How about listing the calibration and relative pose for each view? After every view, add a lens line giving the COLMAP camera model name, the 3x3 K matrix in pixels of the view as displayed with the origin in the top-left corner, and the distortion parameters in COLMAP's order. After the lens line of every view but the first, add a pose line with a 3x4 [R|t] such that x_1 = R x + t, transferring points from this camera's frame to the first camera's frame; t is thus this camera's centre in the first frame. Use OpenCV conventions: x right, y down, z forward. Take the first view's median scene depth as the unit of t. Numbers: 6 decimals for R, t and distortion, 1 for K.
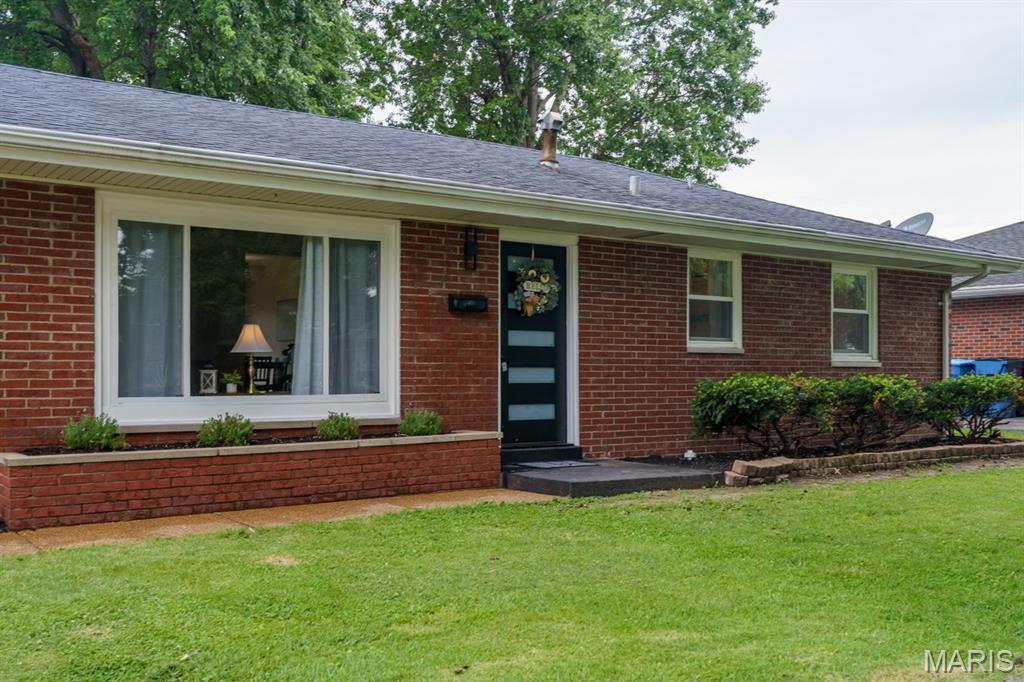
lens RADIAL K [[1046.1, 0, 511.8], [0, 1046.1, 347.9], [0, 0, 1]] dist [0.013893, 0.000000]
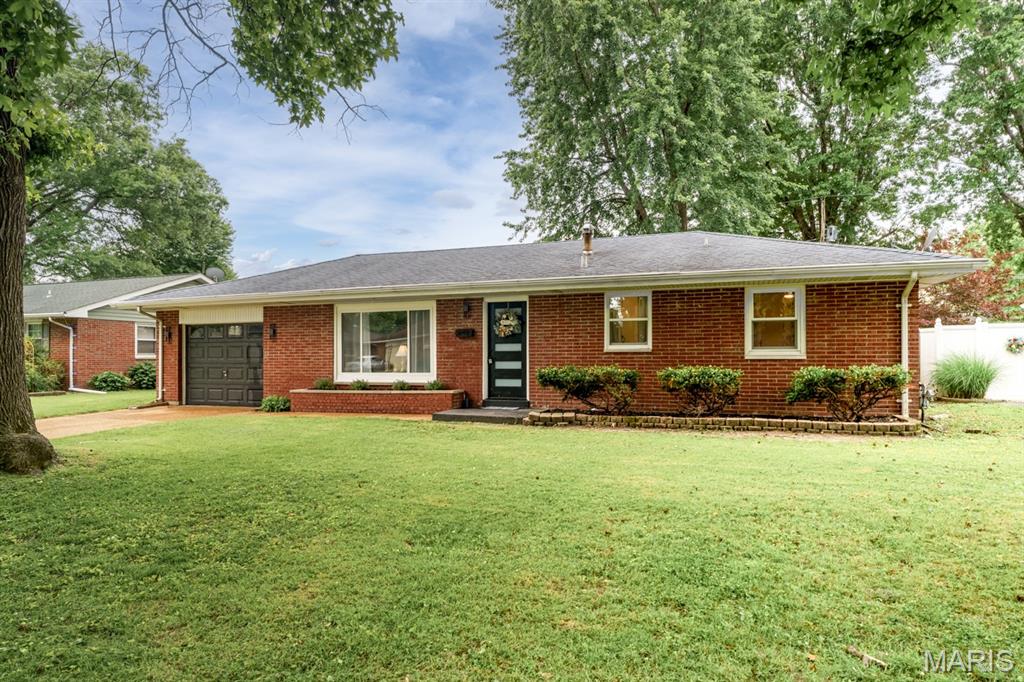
lens RADIAL K [[598.7, 0, 519.0], [0, 598.7, 351.2], [0, 0, 1]] dist [-0.004132, -0.007839]
pose [[0.554192, -0.011887, -0.832304, 1.031055], [0.025650, 0.999667, 0.002802, -0.004251], [0.831994, -0.022901, 0.554312, 0.363957]]
